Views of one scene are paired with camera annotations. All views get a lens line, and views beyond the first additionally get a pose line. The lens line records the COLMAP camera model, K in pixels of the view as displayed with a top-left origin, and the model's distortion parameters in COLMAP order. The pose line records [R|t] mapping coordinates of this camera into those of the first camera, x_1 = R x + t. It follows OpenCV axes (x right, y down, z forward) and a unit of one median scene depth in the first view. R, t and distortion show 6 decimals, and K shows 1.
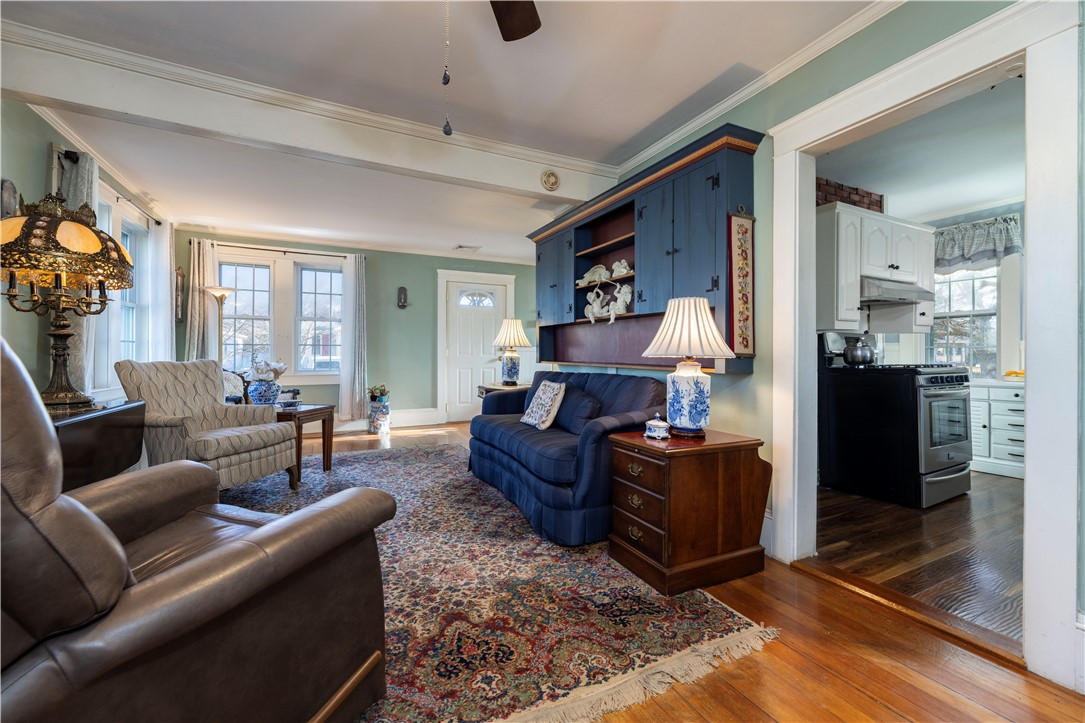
lens RADIAL K [[438.7, 0, 535.7], [0, 438.7, 354.1], [0, 0, 1]] dist [0.002408, 0.000182]
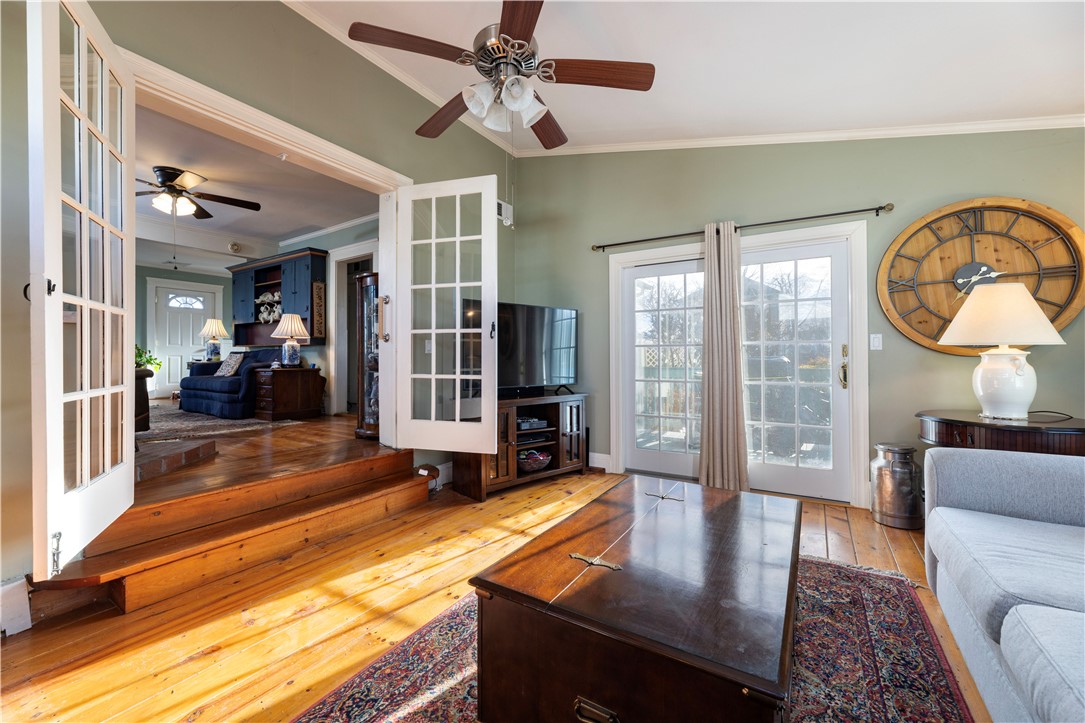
lens RADIAL K [[438.7, 0, 535.7], [0, 438.7, 354.1], [0, 0, 1]] dist [0.002408, 0.000182]
pose [[0.860547, 0.000210, 0.509372, 0.205346], [0.006449, 0.999915, -0.011307, 0.107101], [-0.509331, 0.013015, 0.860472, -1.423074]]
